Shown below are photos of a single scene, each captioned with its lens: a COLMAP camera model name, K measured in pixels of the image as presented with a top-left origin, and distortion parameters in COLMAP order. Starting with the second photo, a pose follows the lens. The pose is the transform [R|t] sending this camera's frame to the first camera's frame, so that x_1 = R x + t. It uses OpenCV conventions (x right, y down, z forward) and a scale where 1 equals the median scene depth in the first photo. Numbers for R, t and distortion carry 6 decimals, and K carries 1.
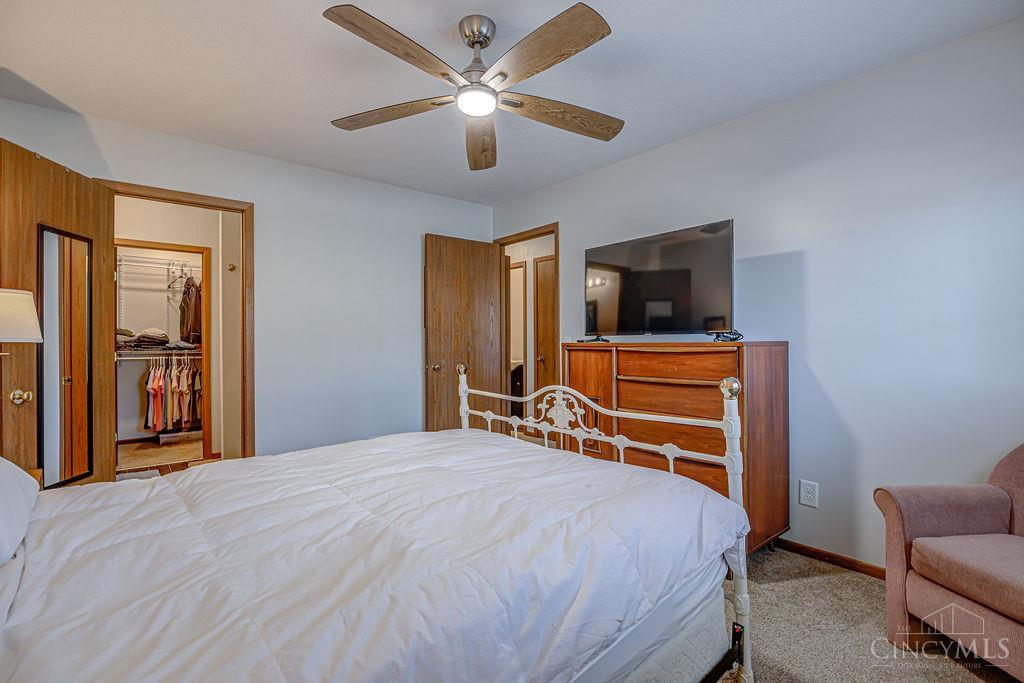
lens RADIAL K [[470.6, 0, 512.2], [0, 470.6, 339.3], [0, 0, 1]] dist [-0.004978, -0.000736]
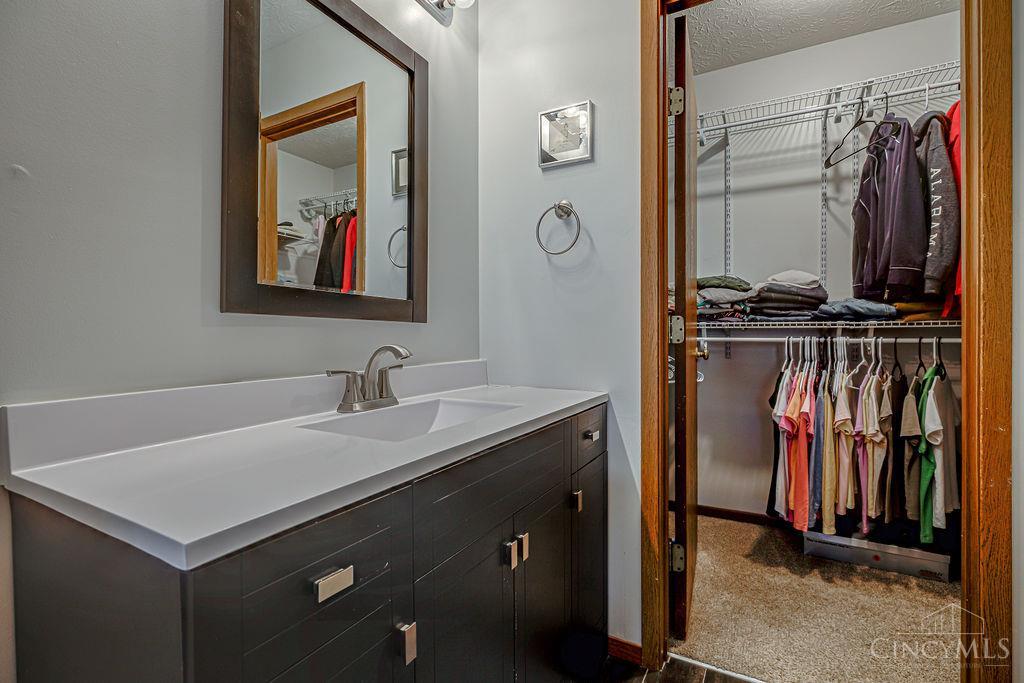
lens RADIAL K [[470.6, 0, 512.2], [0, 470.6, 339.3], [0, 0, 1]] dist [-0.004978, -0.000736]
pose [[0.352797, 0.015588, -0.935570, -0.460663], [0.008637, 0.999764, 0.019915, 0.028917], [0.935660, -0.015107, 0.352579, 0.620016]]
